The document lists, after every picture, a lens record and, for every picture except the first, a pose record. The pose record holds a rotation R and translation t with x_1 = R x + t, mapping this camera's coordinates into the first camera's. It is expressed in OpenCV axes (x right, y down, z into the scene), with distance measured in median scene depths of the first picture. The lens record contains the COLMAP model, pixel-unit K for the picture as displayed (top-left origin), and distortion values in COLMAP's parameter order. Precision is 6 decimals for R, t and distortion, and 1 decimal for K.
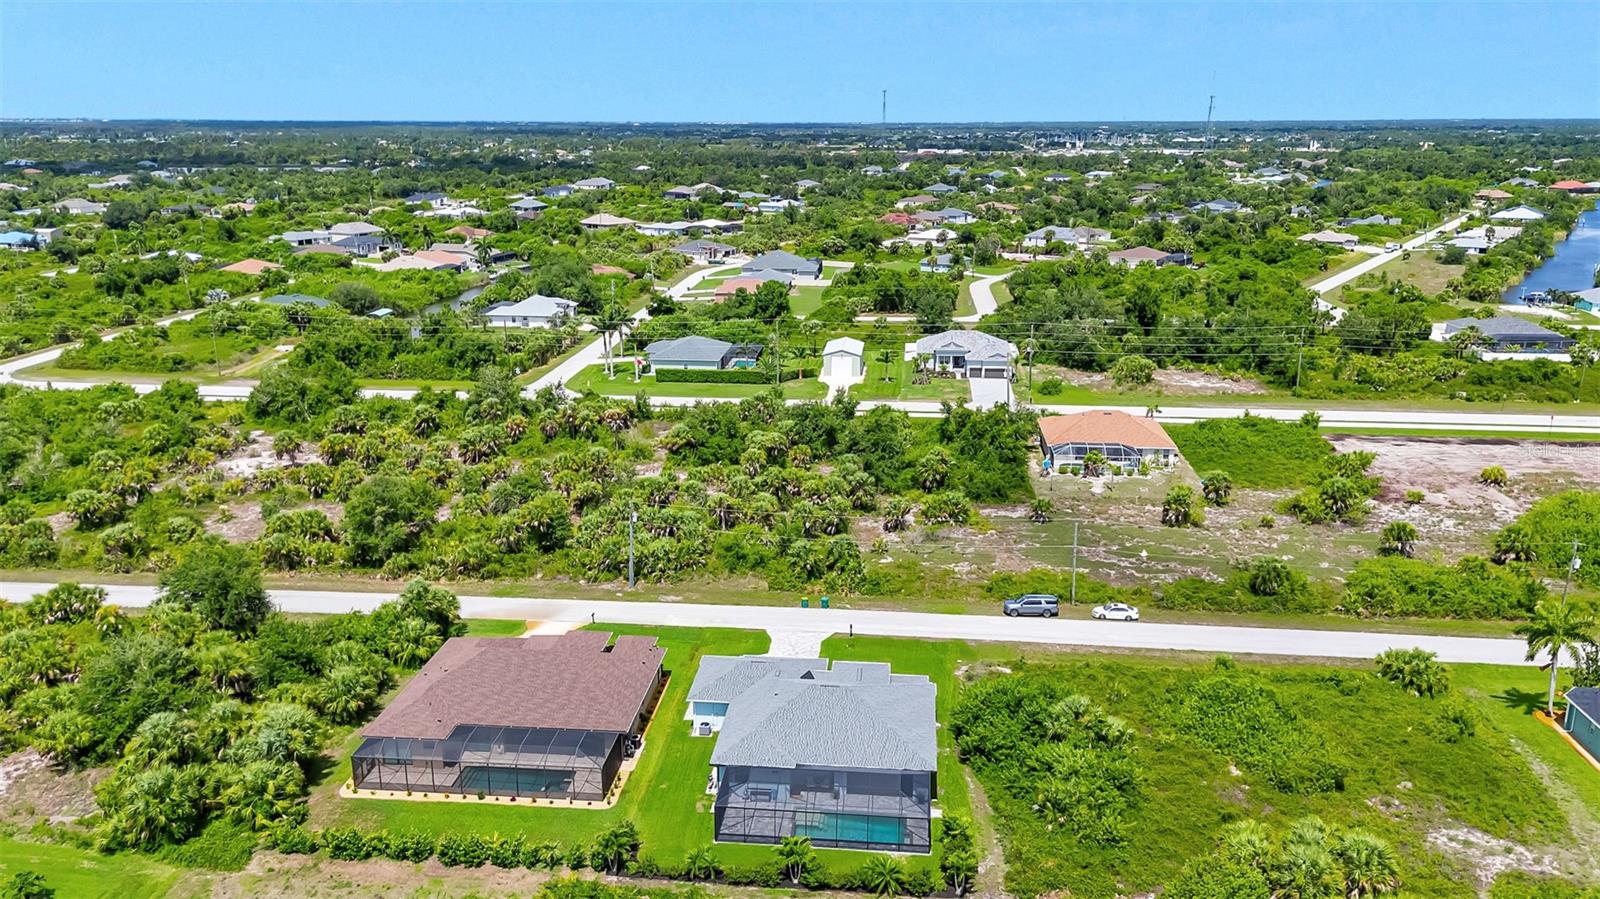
lens RADIAL K [[1201.7, 0, 796.9], [0, 1201.7, 449.0], [0, 0, 1]] dist [0.108176, -0.138683]
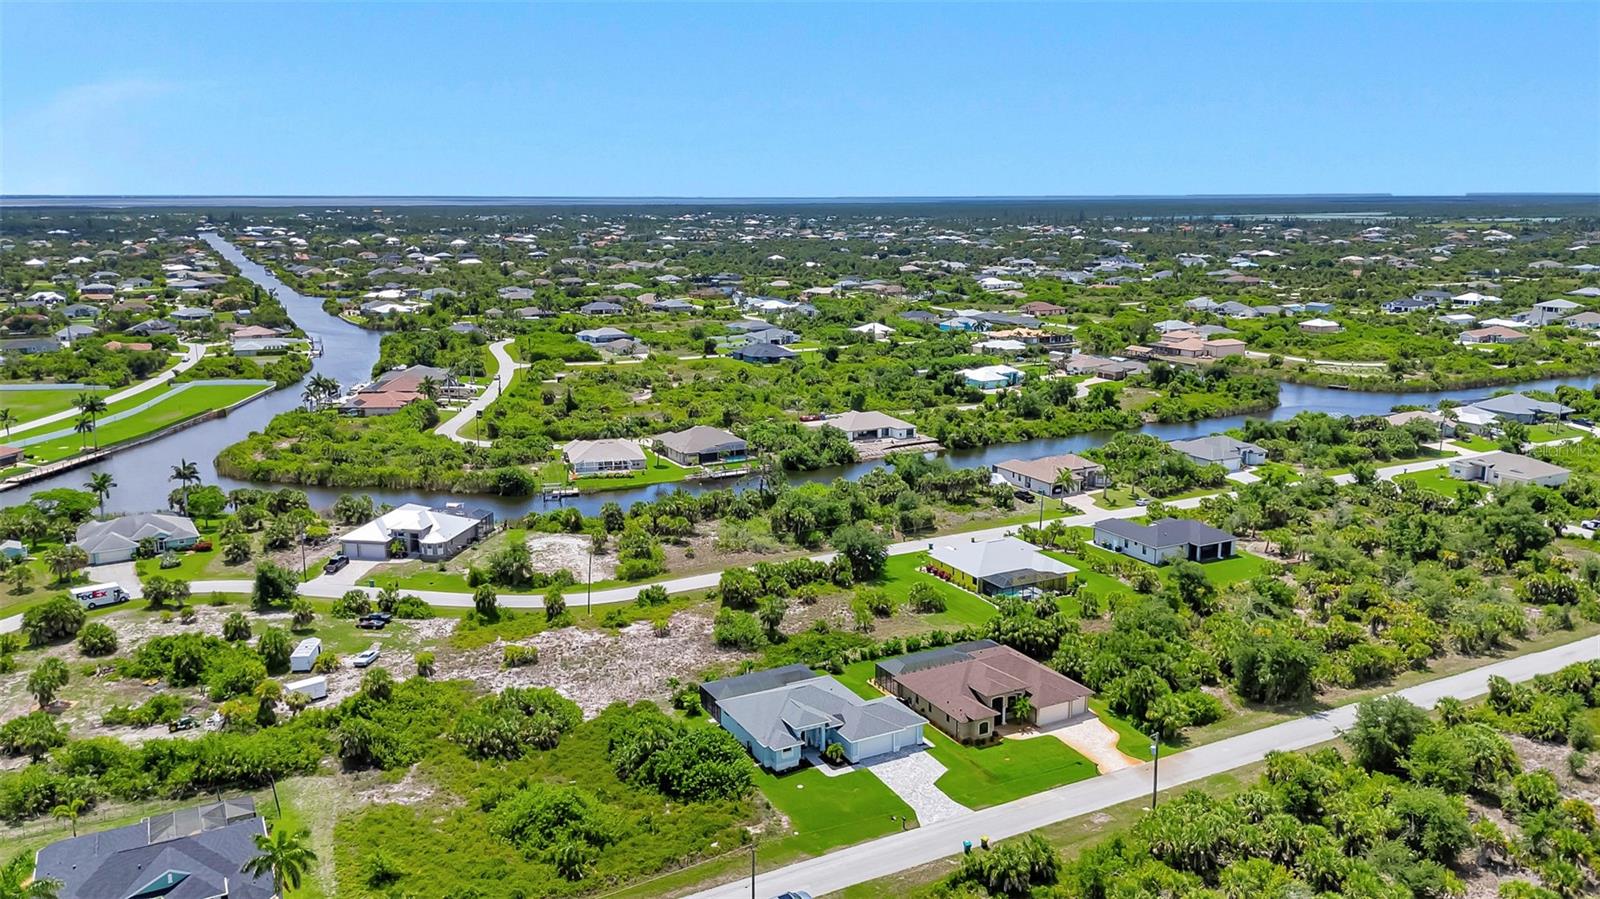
lens RADIAL K [[1201.7, 0, 796.9], [0, 1201.7, 449.0], [0, 0, 1]] dist [0.108176, -0.138683]
pose [[-0.832385, 0.116856, -0.541737, 0.478057], [-0.144106, 0.898254, 0.415179, -0.411569], [0.535134, 0.423657, -0.730853, 1.142272]]
